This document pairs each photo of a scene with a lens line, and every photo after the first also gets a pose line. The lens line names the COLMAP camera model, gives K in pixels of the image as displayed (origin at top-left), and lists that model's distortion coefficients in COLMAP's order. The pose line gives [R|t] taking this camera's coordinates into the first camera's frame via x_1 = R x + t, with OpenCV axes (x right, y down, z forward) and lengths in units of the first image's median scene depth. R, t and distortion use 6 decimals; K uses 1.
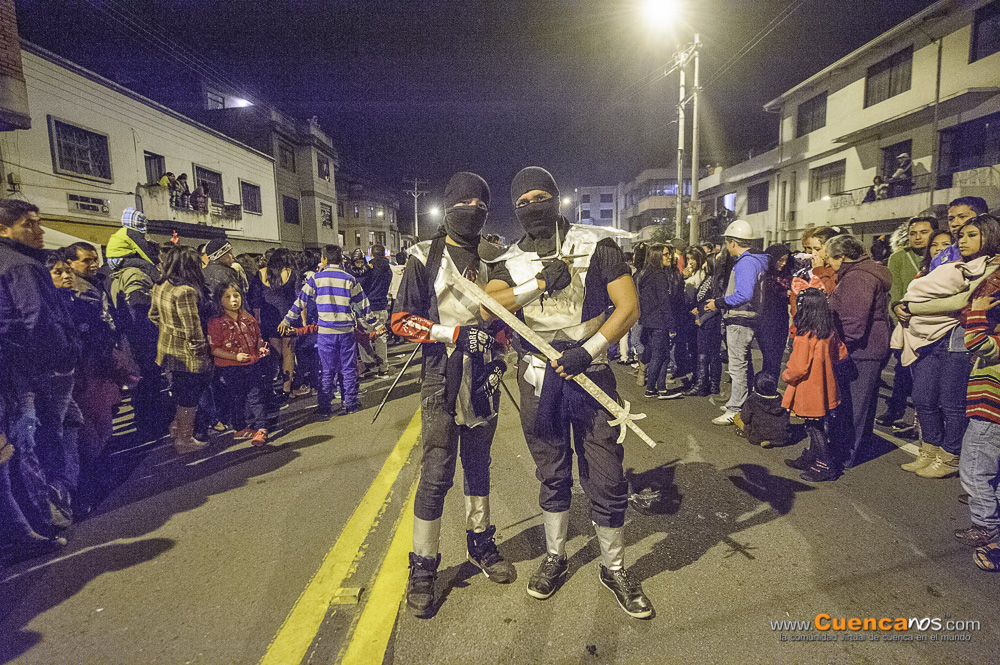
lens RADIAL K [[515.0, 0, 500.0], [0, 515.0, 332.5], [0, 0, 1]] dist [-0.004684, -0.001552]
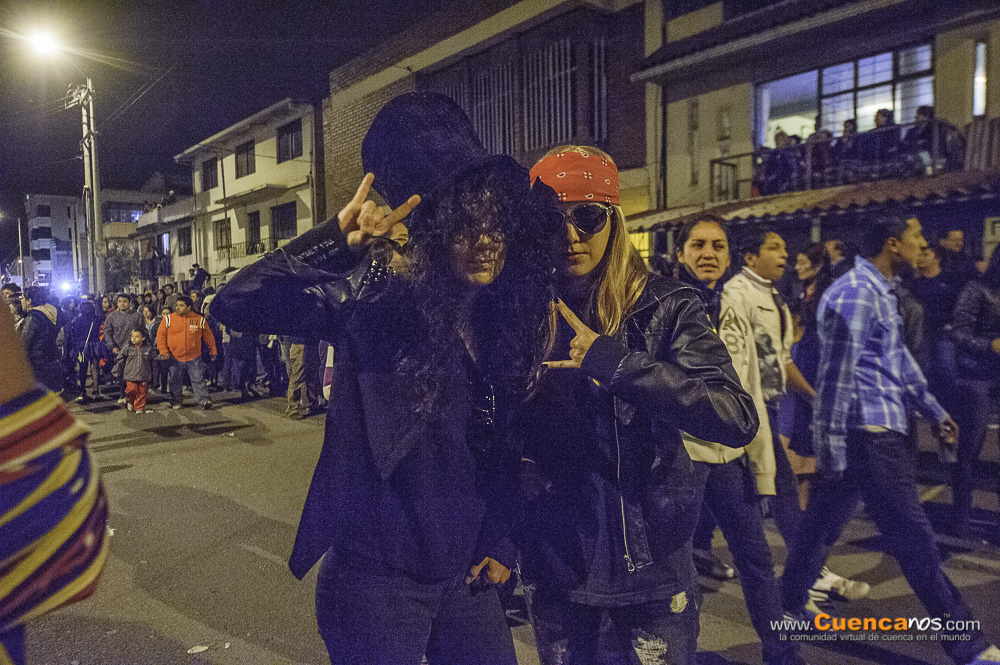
lens RADIAL K [[654.0, 0, 505.8], [0, 654.0, 331.3], [0, 0, 1]] dist [0.000890, -0.001632]
pose [[0.736294, -0.028404, 0.676065, 0.112242], [0.085508, 0.995015, -0.051321, 0.048298], [-0.671237, 0.095596, 0.735053, -0.470085]]
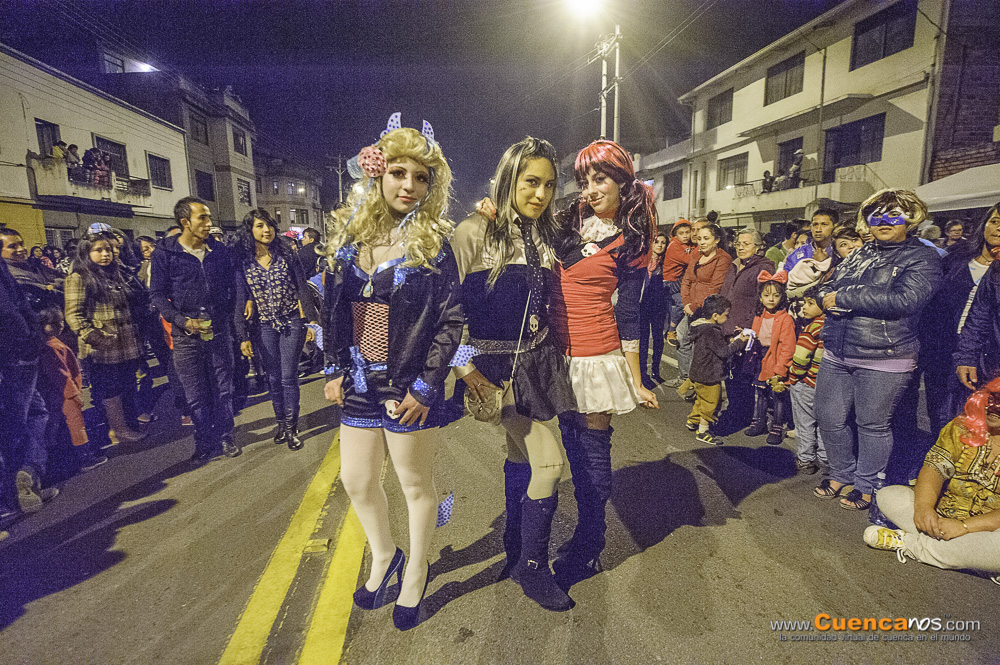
lens RADIAL K [[515.0, 0, 500.0], [0, 515.0, 332.5], [0, 0, 1]] dist [-0.004684, -0.001552]
pose [[0.990530, -0.014145, 0.136565, -0.004406], [0.008900, 0.999202, 0.038940, -0.001780], [-0.137006, -0.037356, 0.989866, -0.023119]]
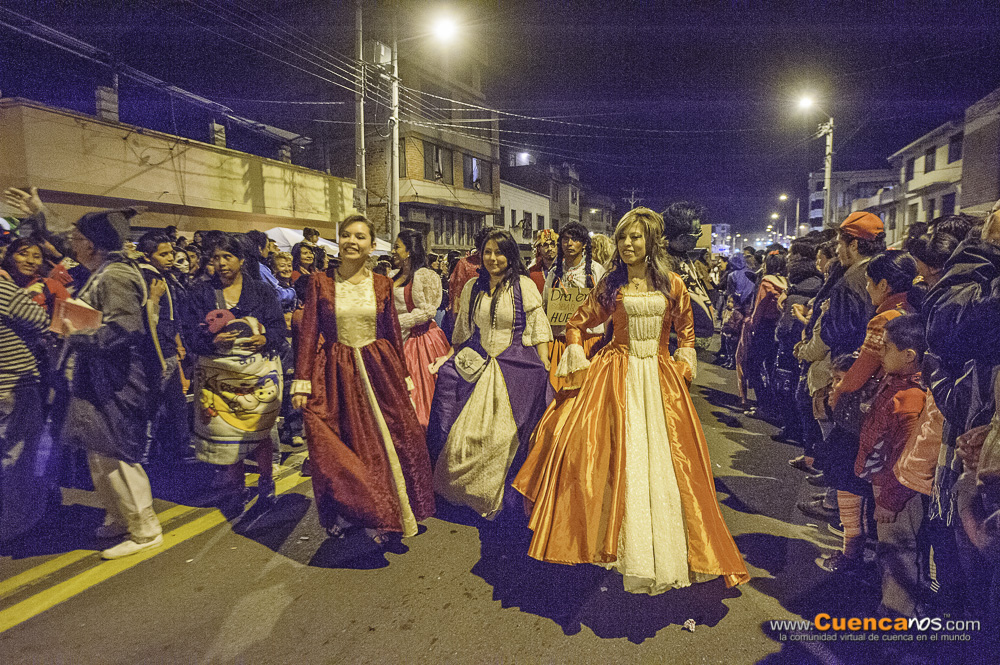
lens RADIAL K [[654.0, 0, 505.8], [0, 654.0, 331.3], [0, 0, 1]] dist [0.000890, -0.001632]
pose [[0.947744, 0.043490, -0.316054, 0.113941], [-0.048603, 0.998784, -0.008307, 0.130502], [0.315309, 0.023234, 0.948705, -1.242332]]
